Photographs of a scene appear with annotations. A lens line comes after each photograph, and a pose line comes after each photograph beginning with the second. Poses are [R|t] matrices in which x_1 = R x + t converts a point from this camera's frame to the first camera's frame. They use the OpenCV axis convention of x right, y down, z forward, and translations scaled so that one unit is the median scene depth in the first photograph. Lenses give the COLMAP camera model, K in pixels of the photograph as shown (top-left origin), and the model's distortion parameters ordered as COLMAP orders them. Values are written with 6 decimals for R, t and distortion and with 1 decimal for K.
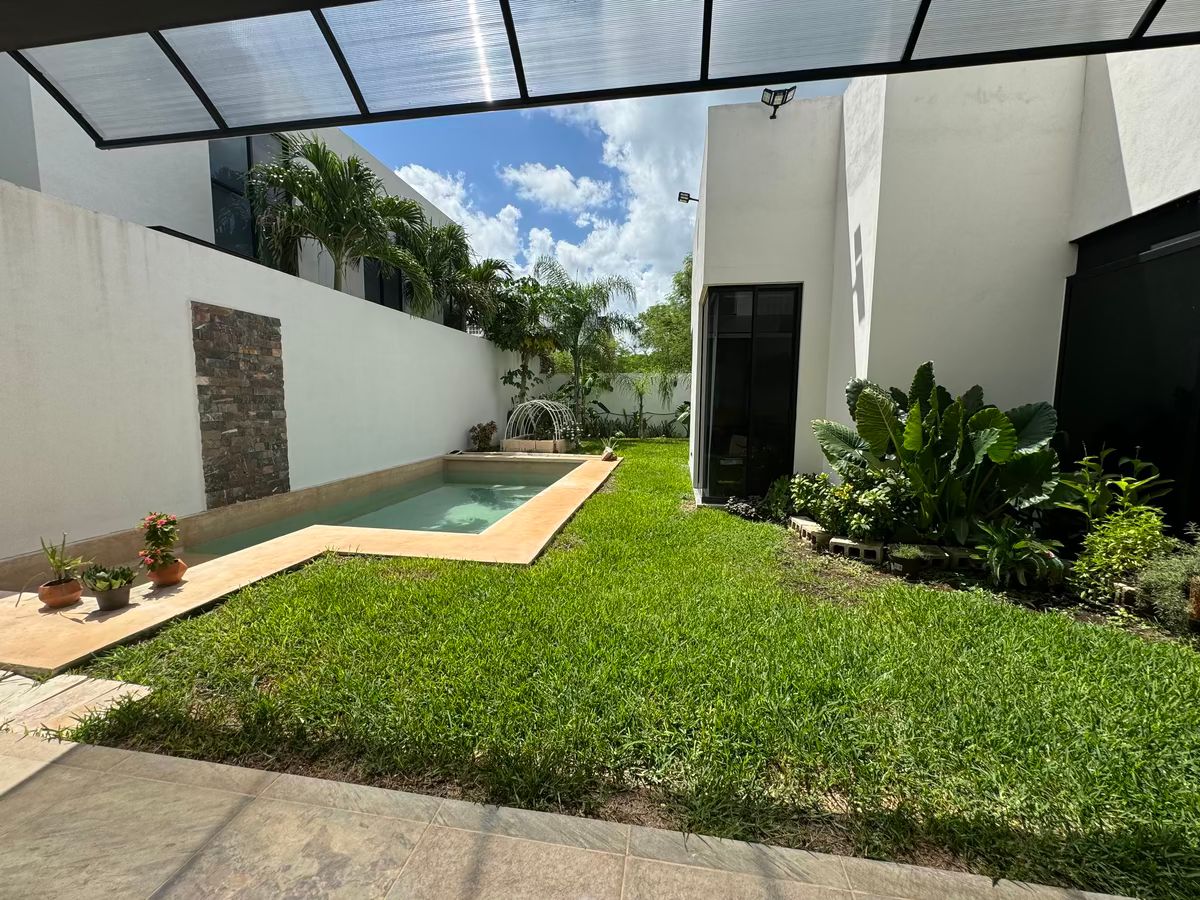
lens RADIAL K [[479.1, 0, 597.8], [0, 479.1, 451.5], [0, 0, 1]] dist [-0.001582, -0.000112]
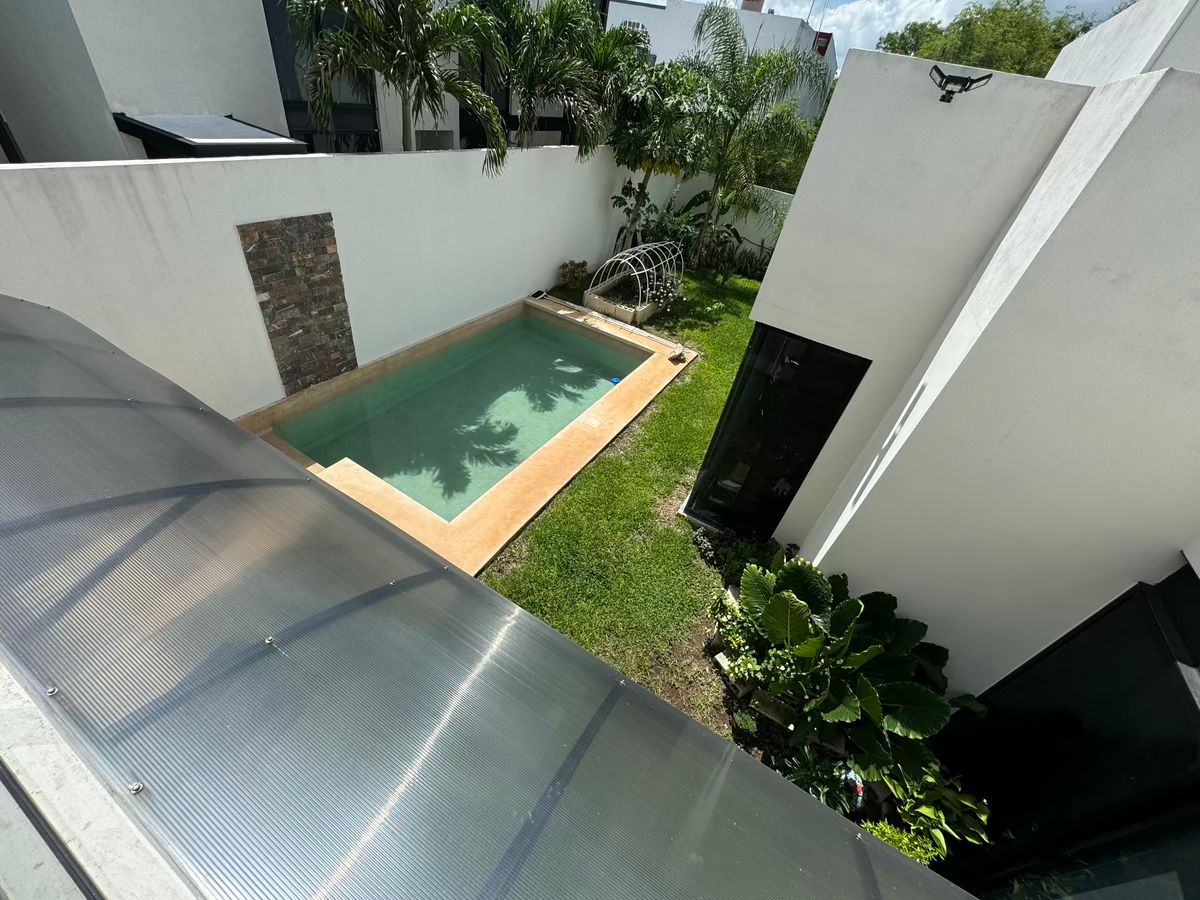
lens RADIAL K [[479.1, 0, 597.8], [0, 479.1, 451.5], [0, 0, 1]] dist [-0.001582, -0.000112]
pose [[0.924297, 0.330532, -0.190849, 0.207270], [-0.184509, 0.824675, 0.534667, -0.530697], [0.334113, -0.458977, 0.823230, 0.154858]]
